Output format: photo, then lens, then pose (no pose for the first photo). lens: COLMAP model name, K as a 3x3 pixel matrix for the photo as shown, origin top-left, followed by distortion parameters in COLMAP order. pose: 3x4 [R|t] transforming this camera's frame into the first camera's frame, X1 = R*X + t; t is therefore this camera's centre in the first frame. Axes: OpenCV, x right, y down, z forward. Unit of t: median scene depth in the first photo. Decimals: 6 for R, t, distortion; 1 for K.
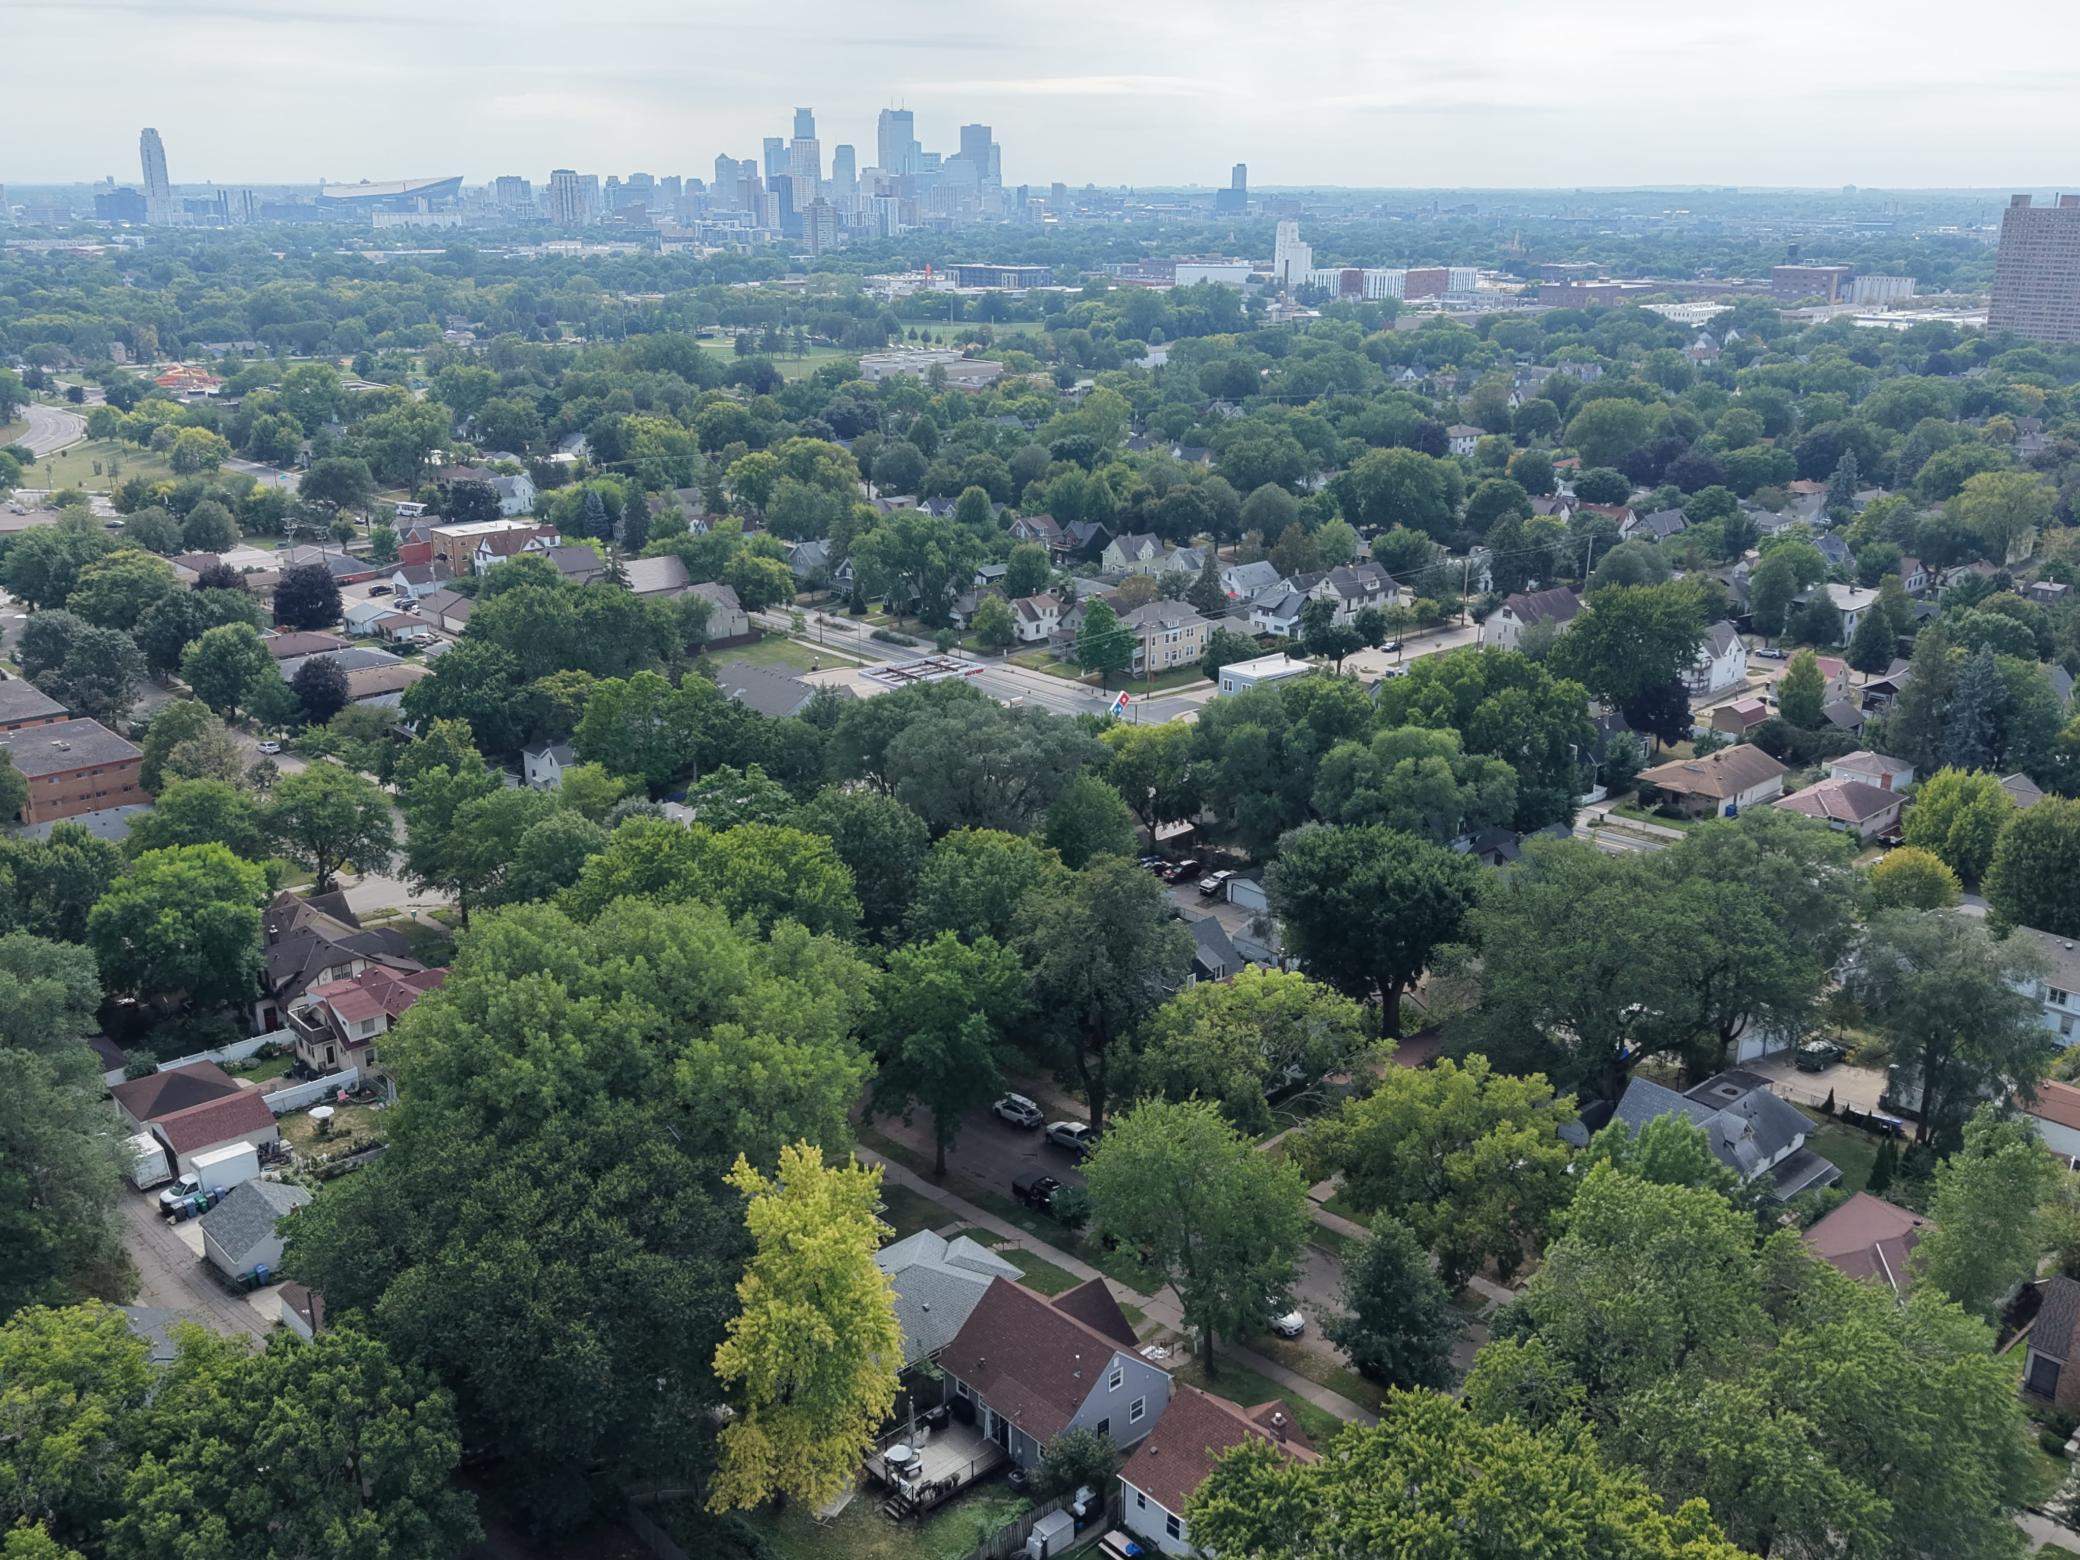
lens RADIAL K [[1787.1, 0, 1040.0], [0, 1787.1, 780.0], [0, 0, 1]] dist [0.028028, -0.011218]
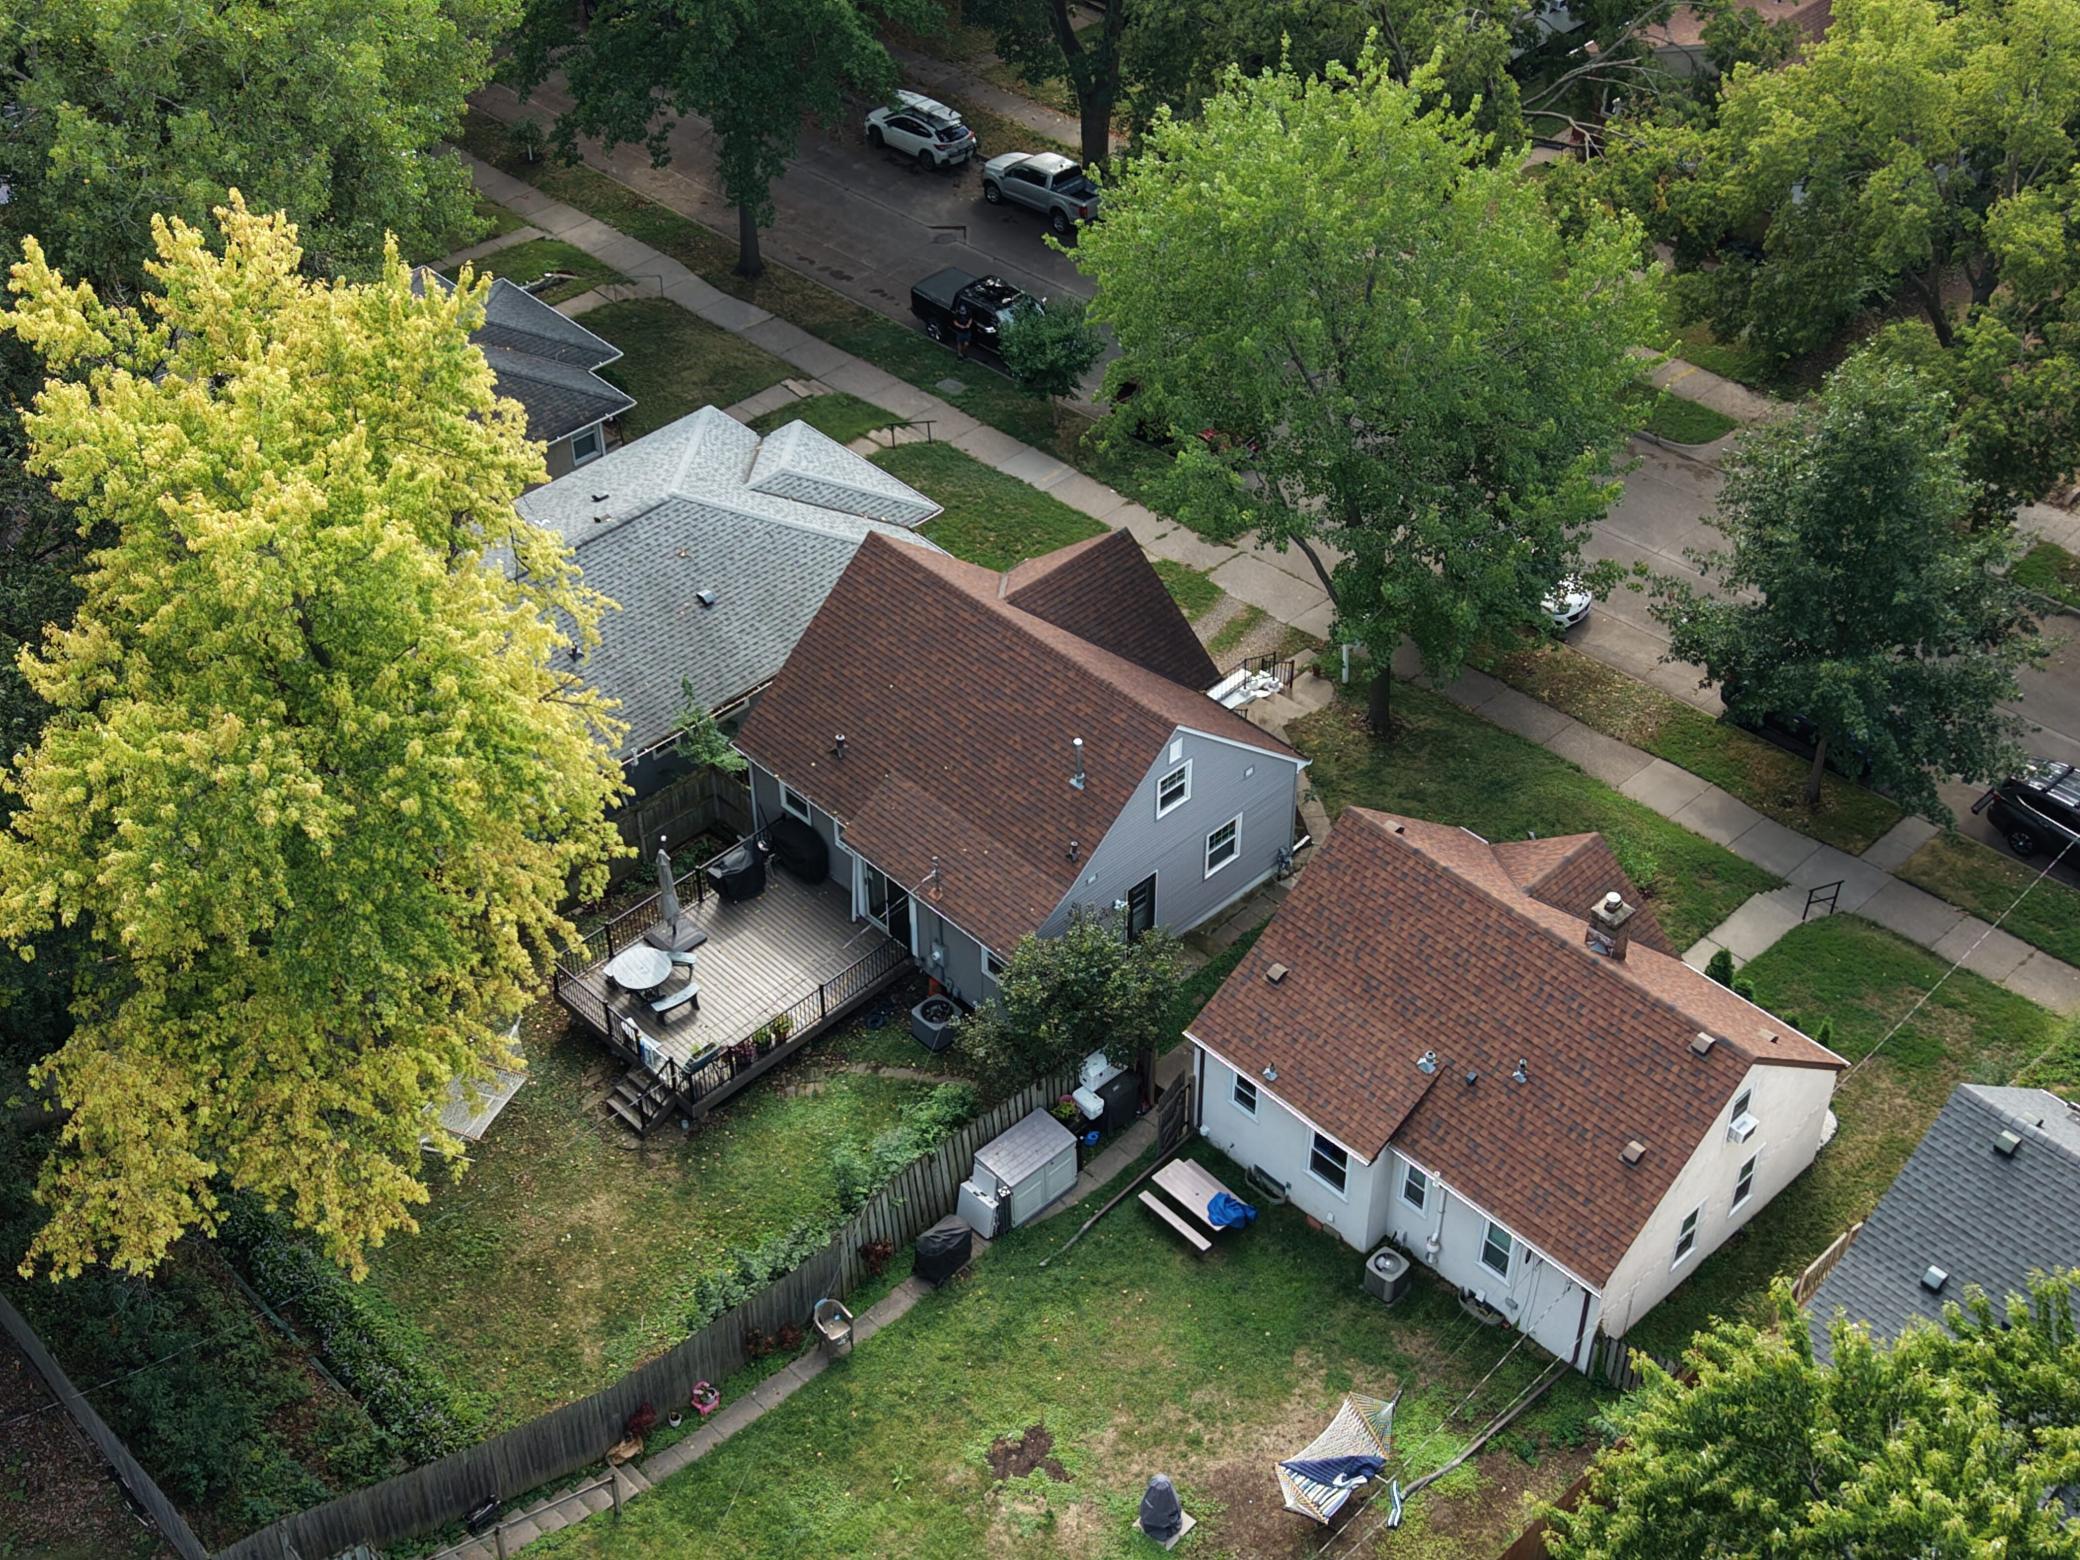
lens RADIAL K [[2634.3, 0, 1040.0], [0, 2634.3, 780.0], [0, 0, 1]] dist [0.041158, -0.007632]
pose [[0.999514, -0.024725, 0.018976, 0.001206], [0.015024, 0.915649, 0.401698, 0.073159], [-0.027307, -0.401218, 0.915575, 0.349266]]
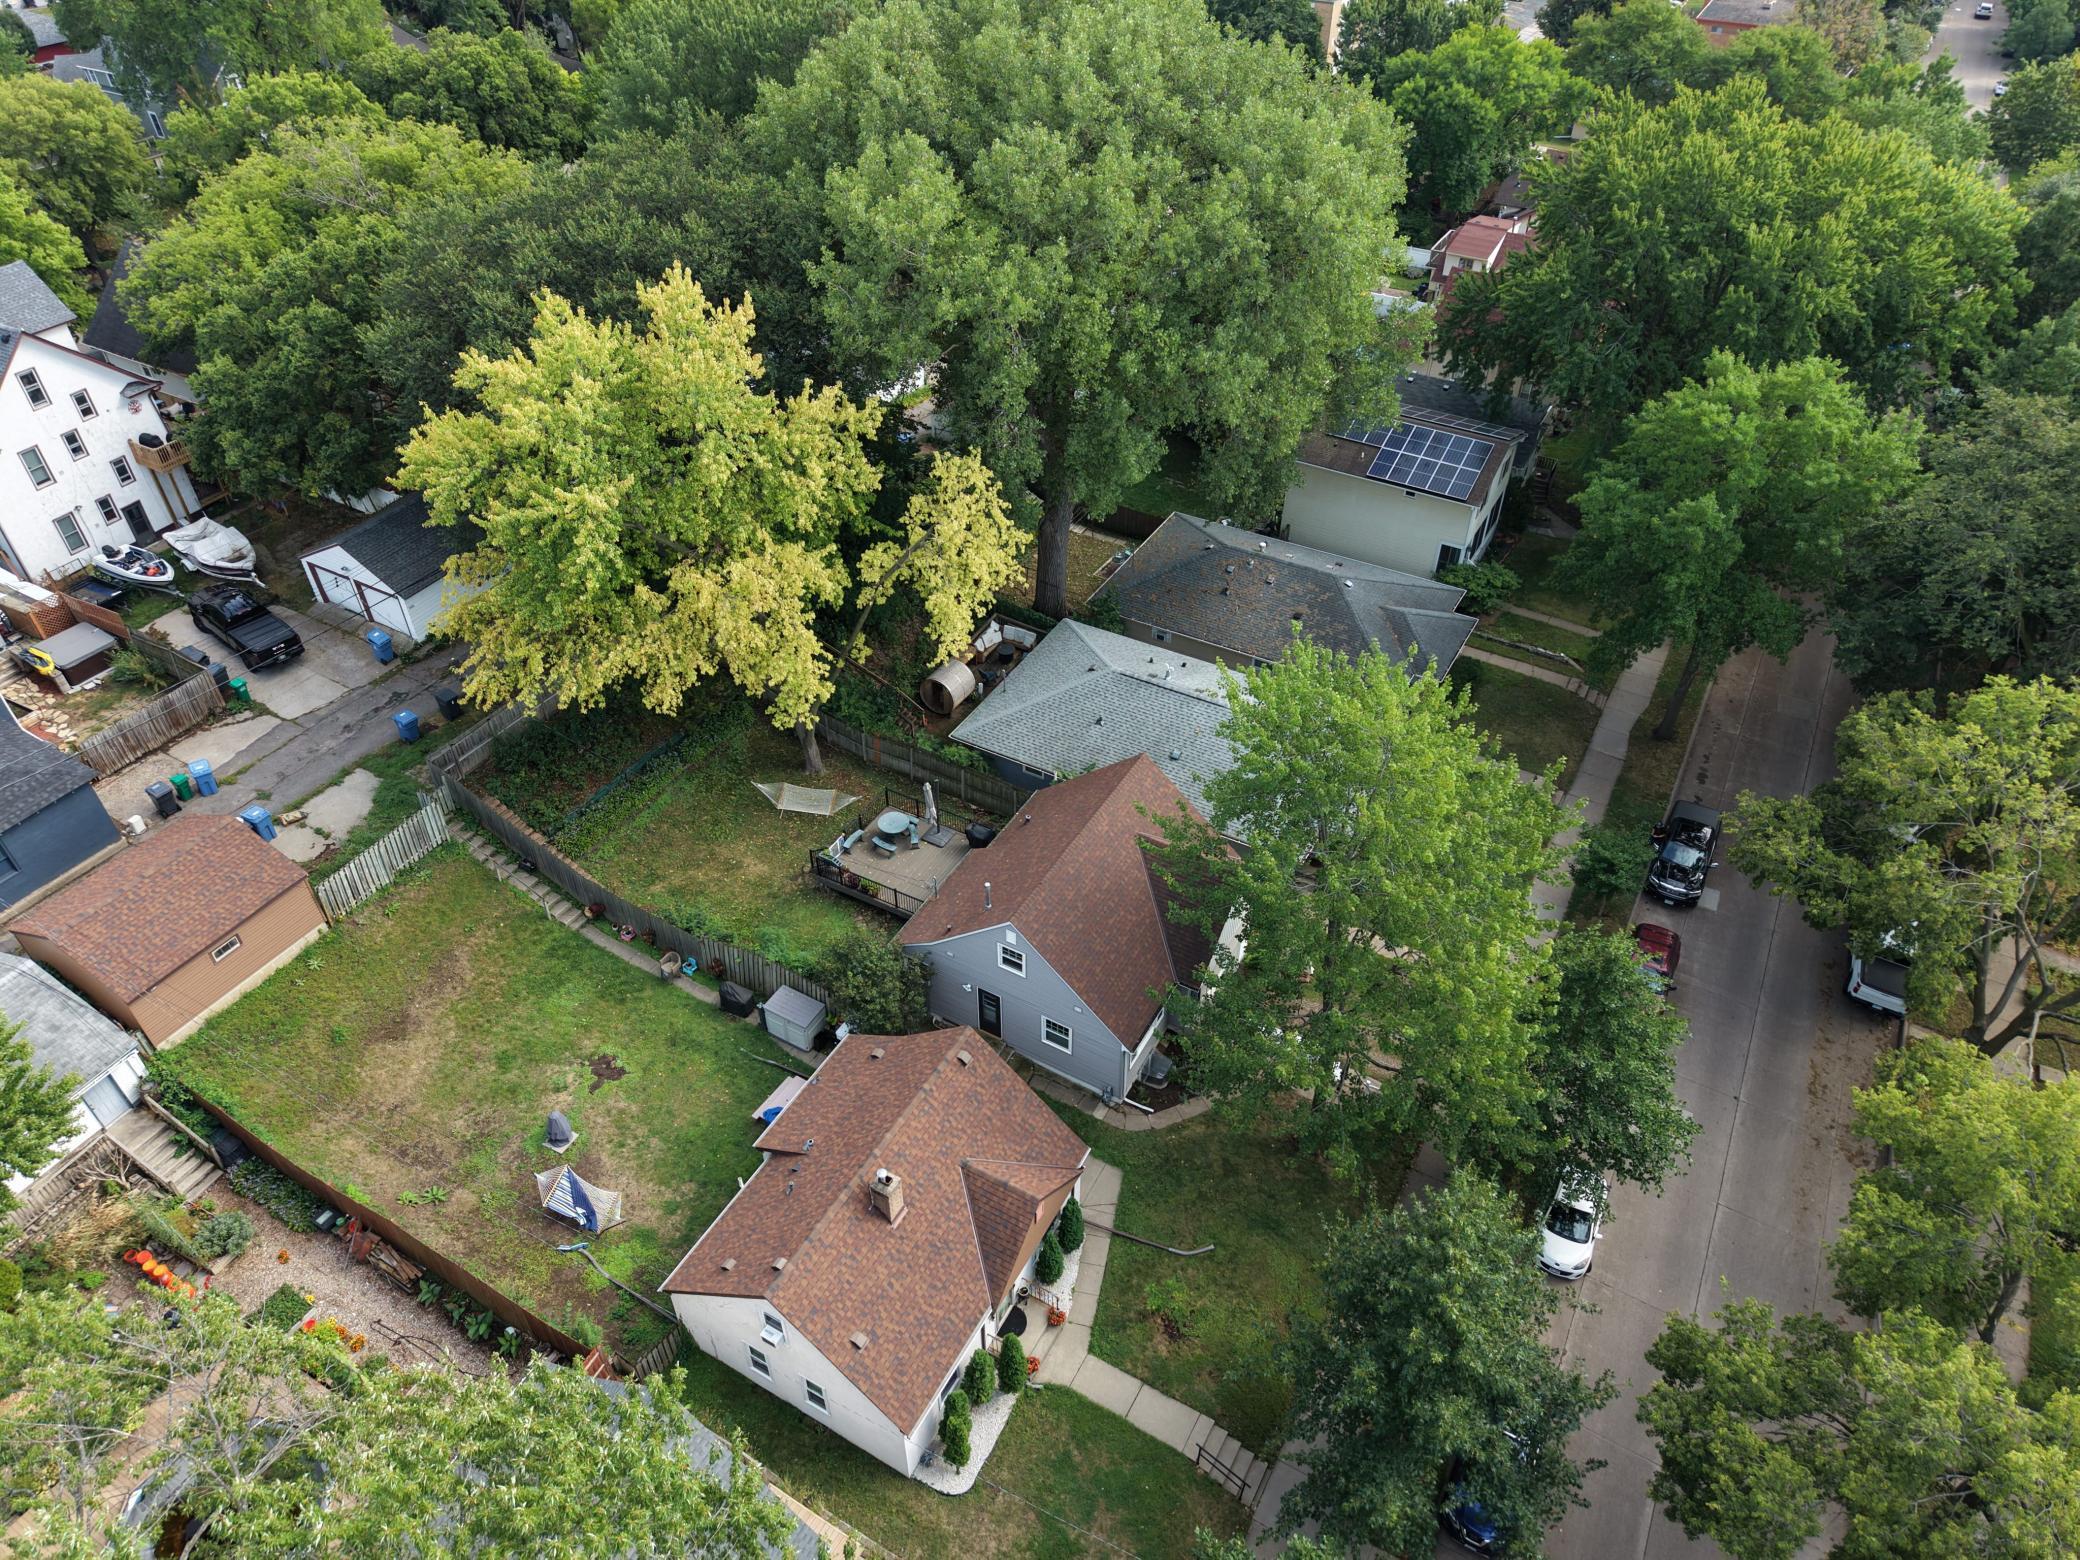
lens RADIAL K [[1361.1, 0, 1040.0], [0, 1361.1, 780.0], [0, 0, 1]] dist [0.022834, -0.000885]
pose [[0.321400, 0.618380, -0.717153, 0.252255], [-0.292139, 0.785143, 0.546081, 0.023669], [0.900754, 0.033998, 0.432998, 0.602586]]
